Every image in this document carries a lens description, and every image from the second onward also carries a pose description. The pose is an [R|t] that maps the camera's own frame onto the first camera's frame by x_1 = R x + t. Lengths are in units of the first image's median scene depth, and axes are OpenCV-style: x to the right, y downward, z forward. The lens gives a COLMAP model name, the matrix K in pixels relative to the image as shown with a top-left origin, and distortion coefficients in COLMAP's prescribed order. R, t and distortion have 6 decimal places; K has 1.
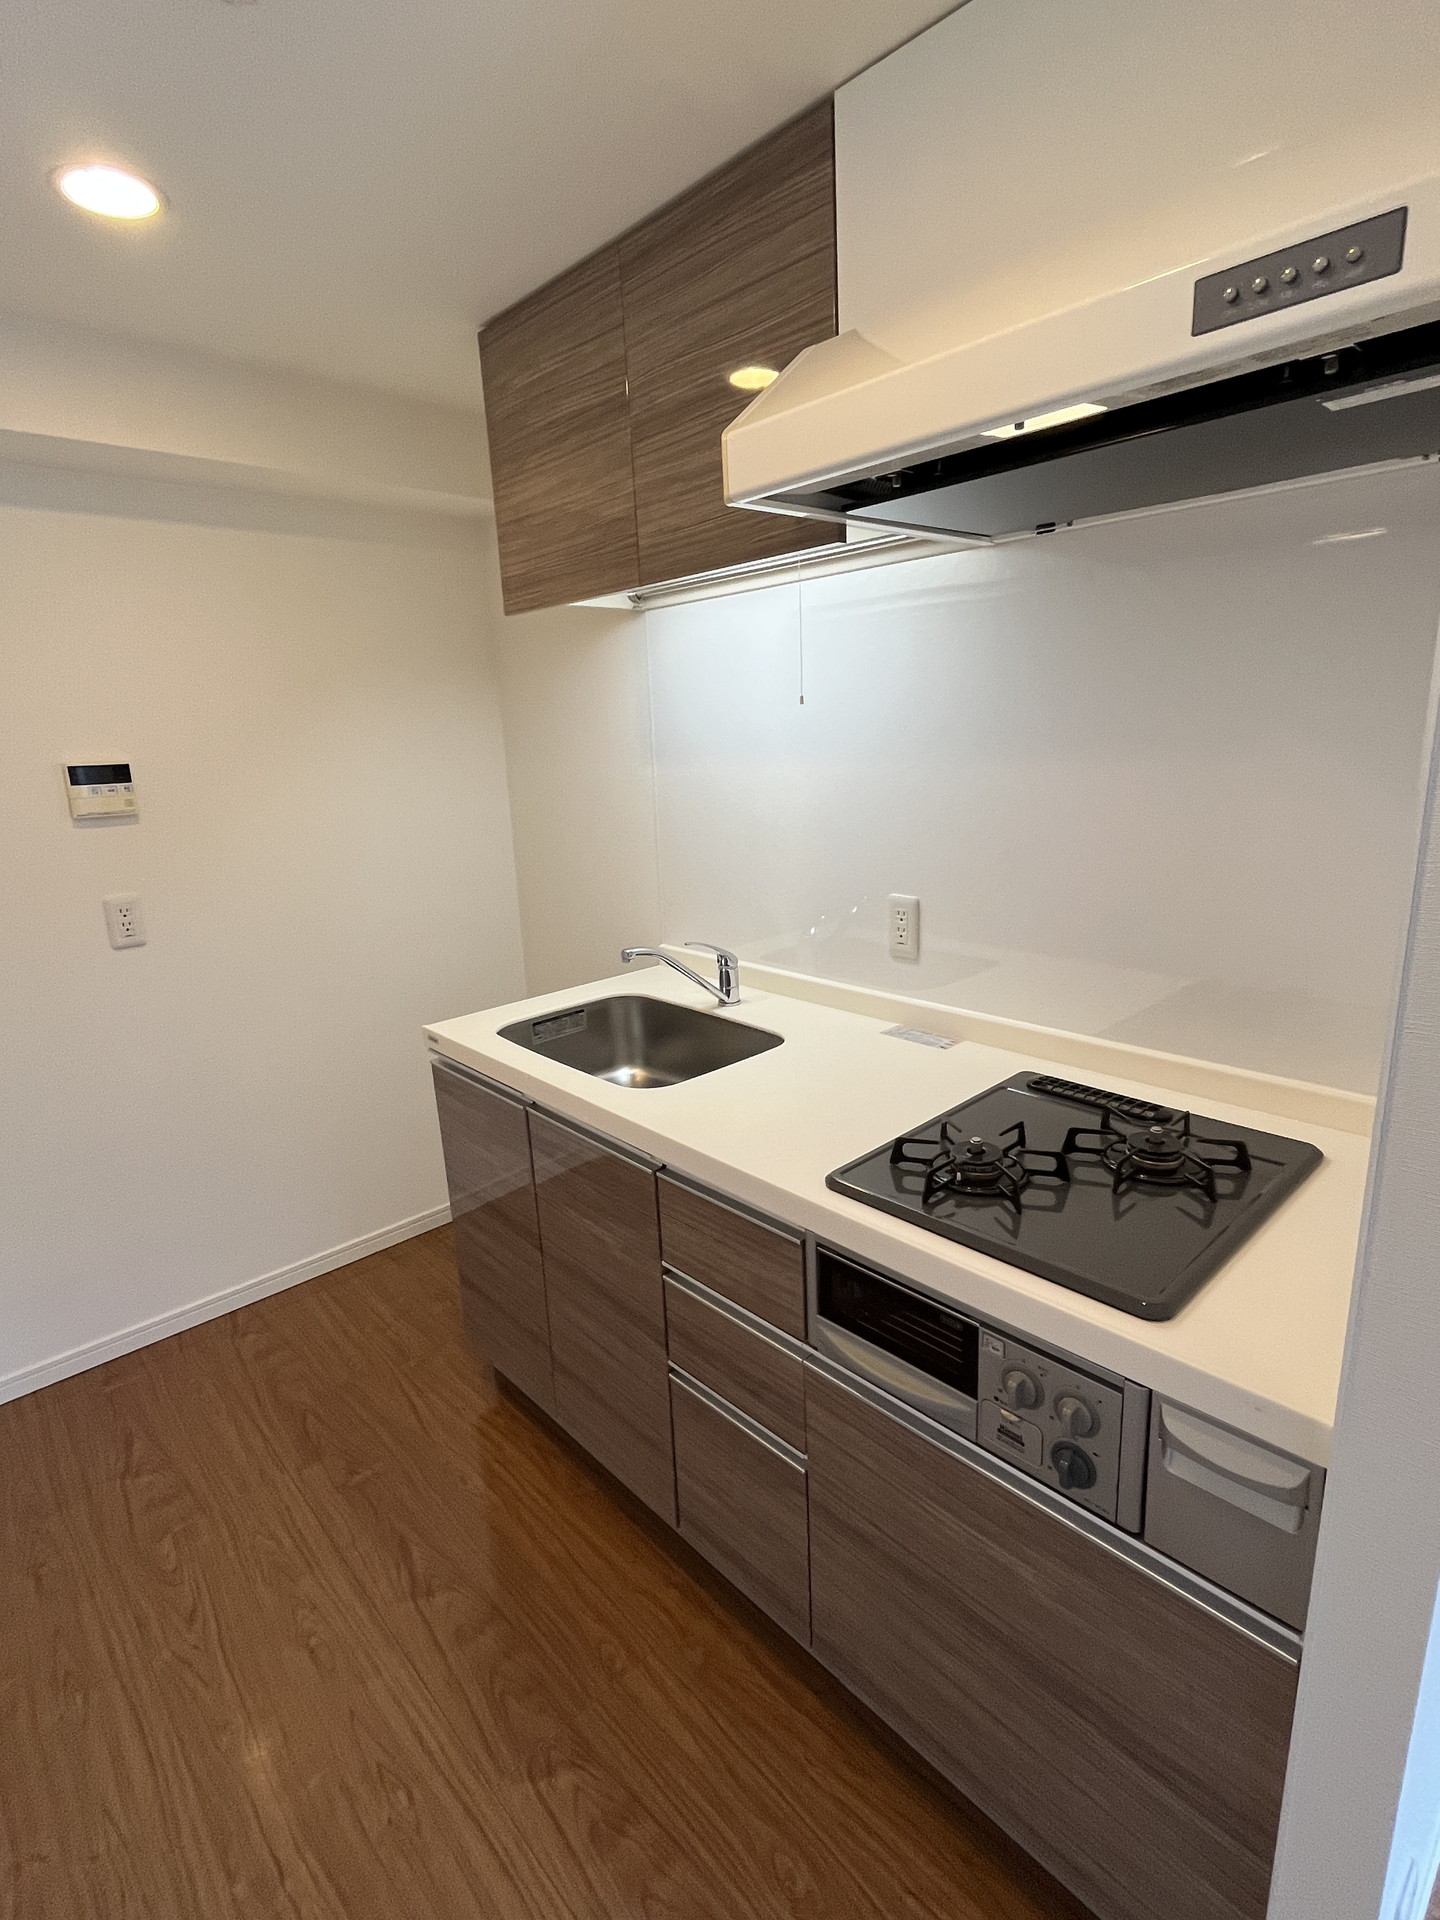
lens RADIAL K [[946.6, 0, 718.9], [0, 946.6, 950.5], [0, 0, 1]] dist [0.010357, -0.004155]
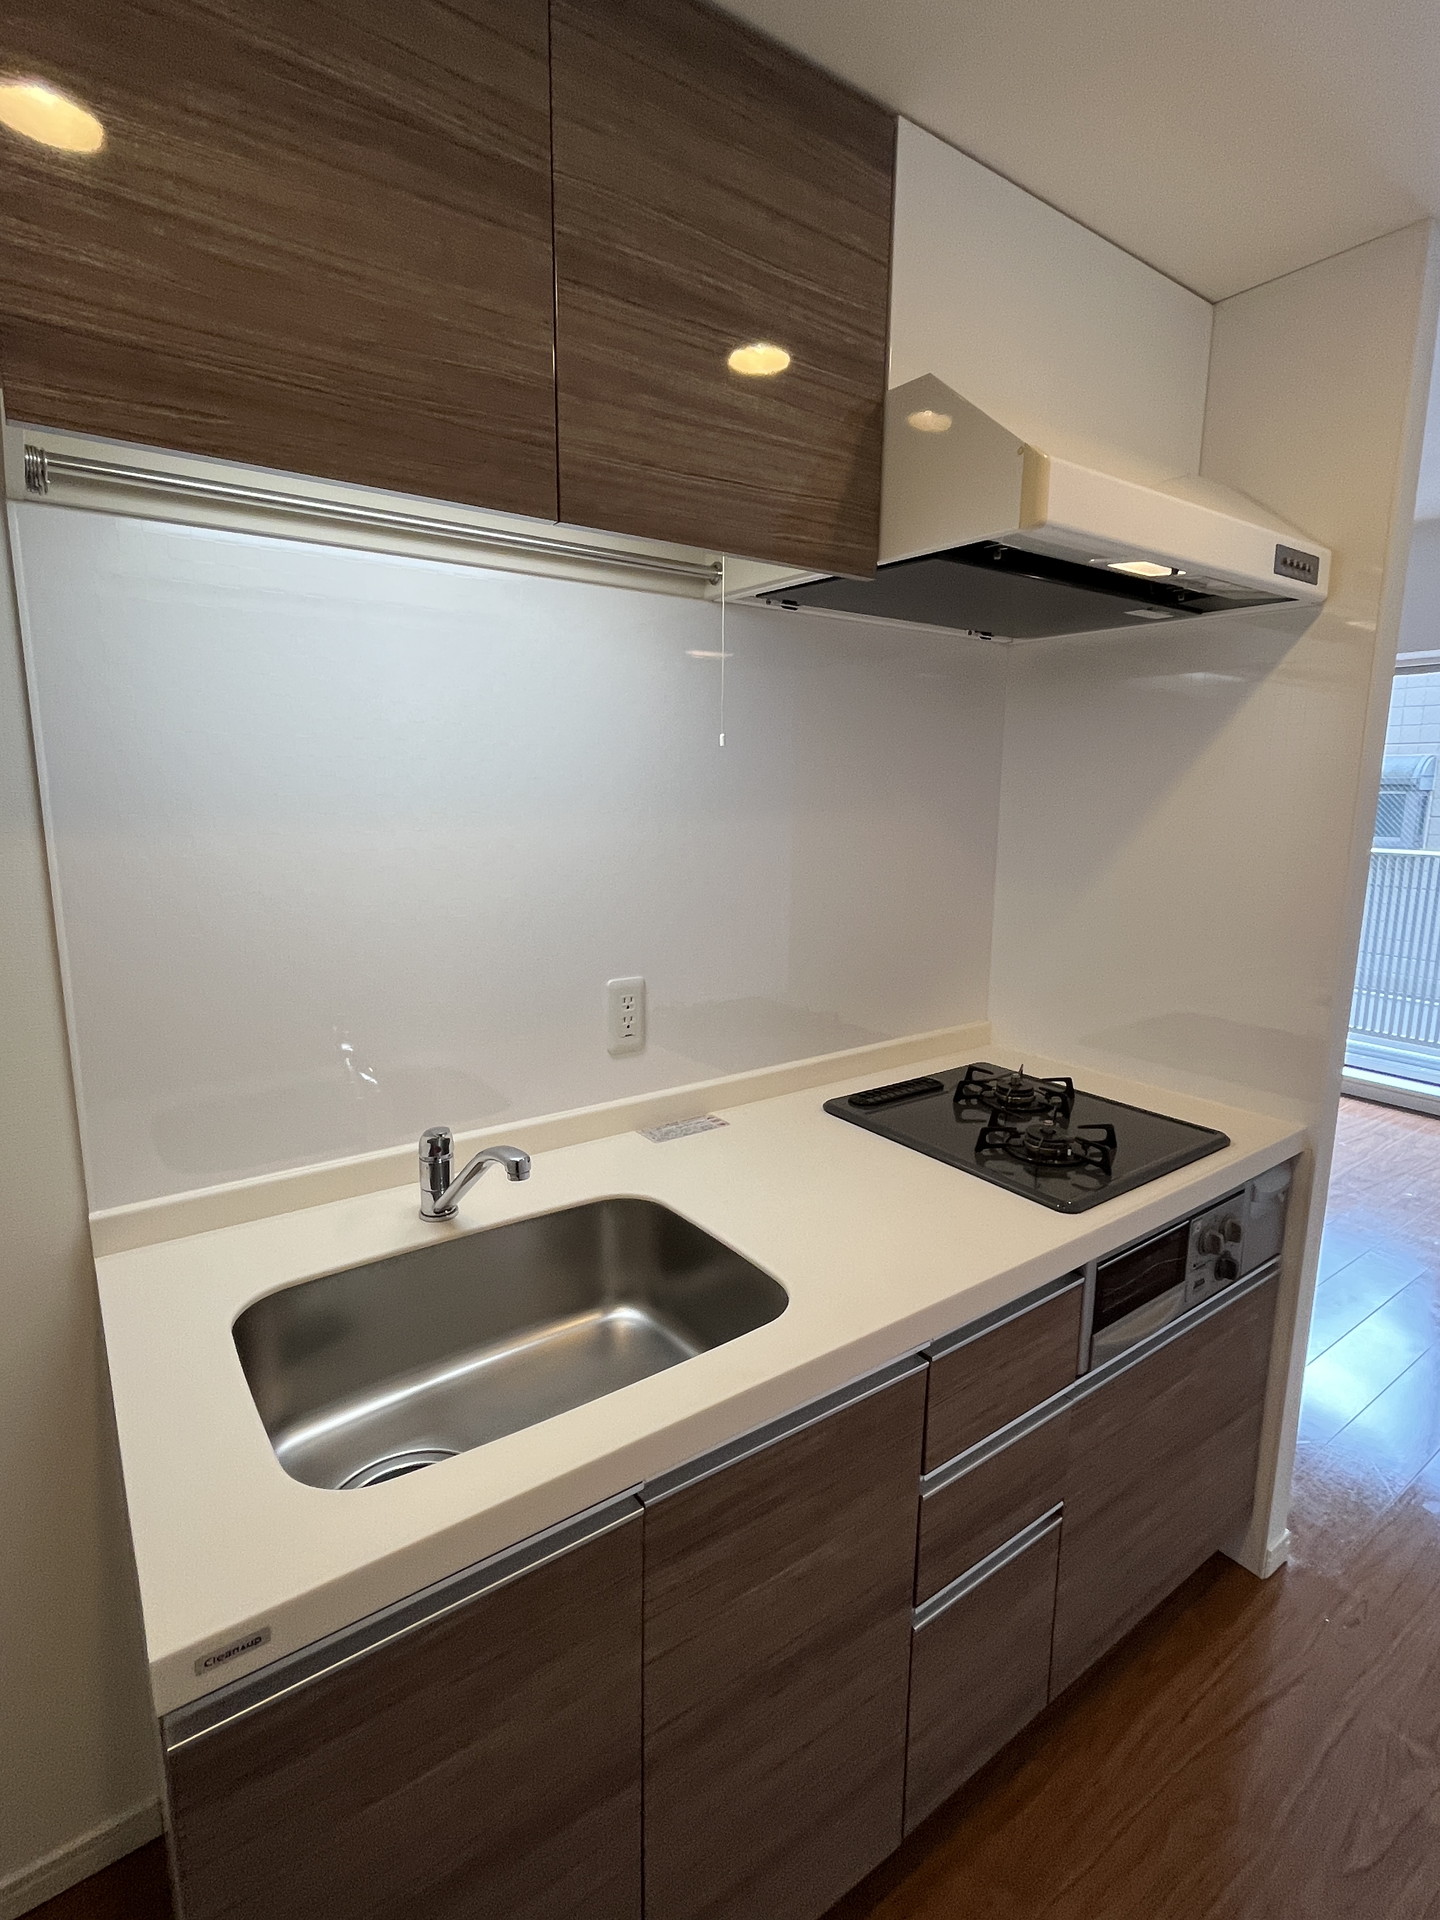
lens RADIAL K [[946.6, 0, 718.5], [0, 946.6, 953.0], [0, 0, 1]] dist [0.010357, -0.004155]
pose [[0.111584, -0.131454, 0.985022, -0.720688], [0.218697, 0.970160, 0.104696, -0.174194], [-0.969392, 0.203739, 0.137003, 0.925492]]
